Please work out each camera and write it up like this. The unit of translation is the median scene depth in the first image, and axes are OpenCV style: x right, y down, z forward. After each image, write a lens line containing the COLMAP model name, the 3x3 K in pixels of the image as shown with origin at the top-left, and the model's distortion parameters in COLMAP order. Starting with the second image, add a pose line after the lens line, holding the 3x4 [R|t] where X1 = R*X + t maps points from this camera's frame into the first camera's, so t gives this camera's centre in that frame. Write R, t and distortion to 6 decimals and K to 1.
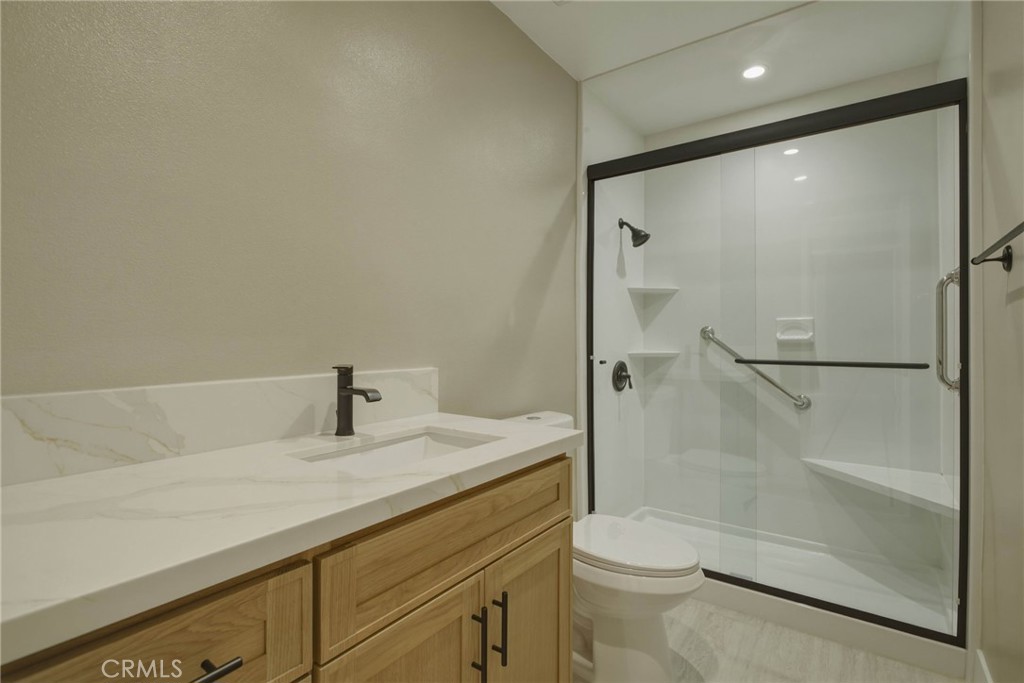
lens RADIAL K [[489.0, 0, 510.1], [0, 489.0, 338.0], [0, 0, 1]] dist [-0.001637, 0.001324]
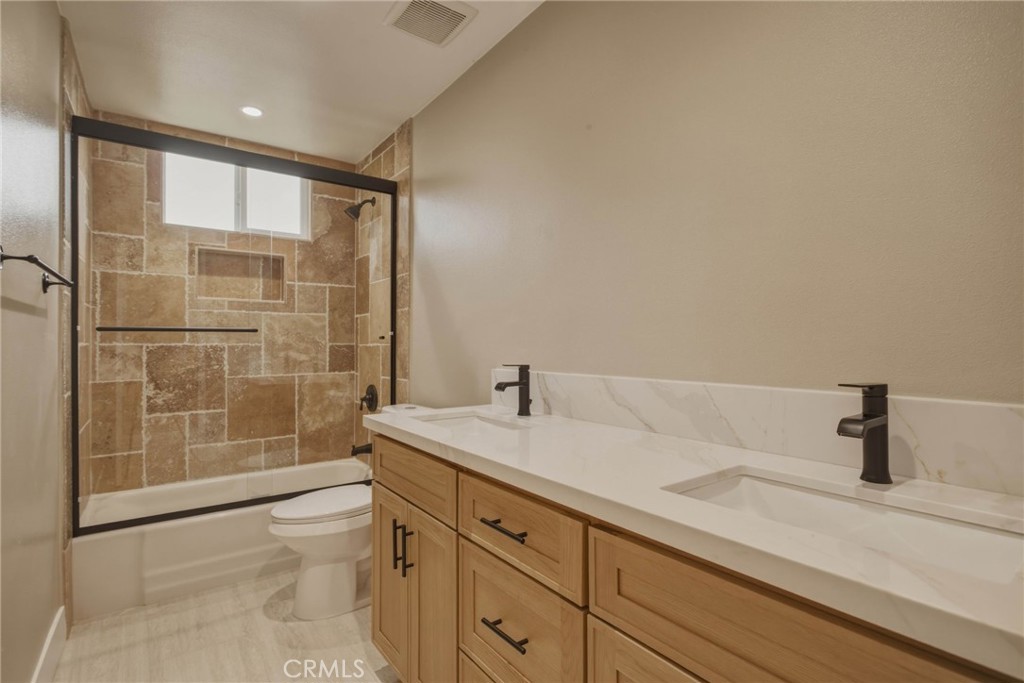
lens RADIAL K [[489.0, 0, 510.1], [0, 489.0, 338.0], [0, 0, 1]] dist [-0.001637, 0.001324]
pose [[-0.308799, -0.016269, -0.950988, 0.848658], [-0.003042, 0.999865, -0.016117, 0.005447], [0.951123, -0.002084, -0.308807, 1.198223]]
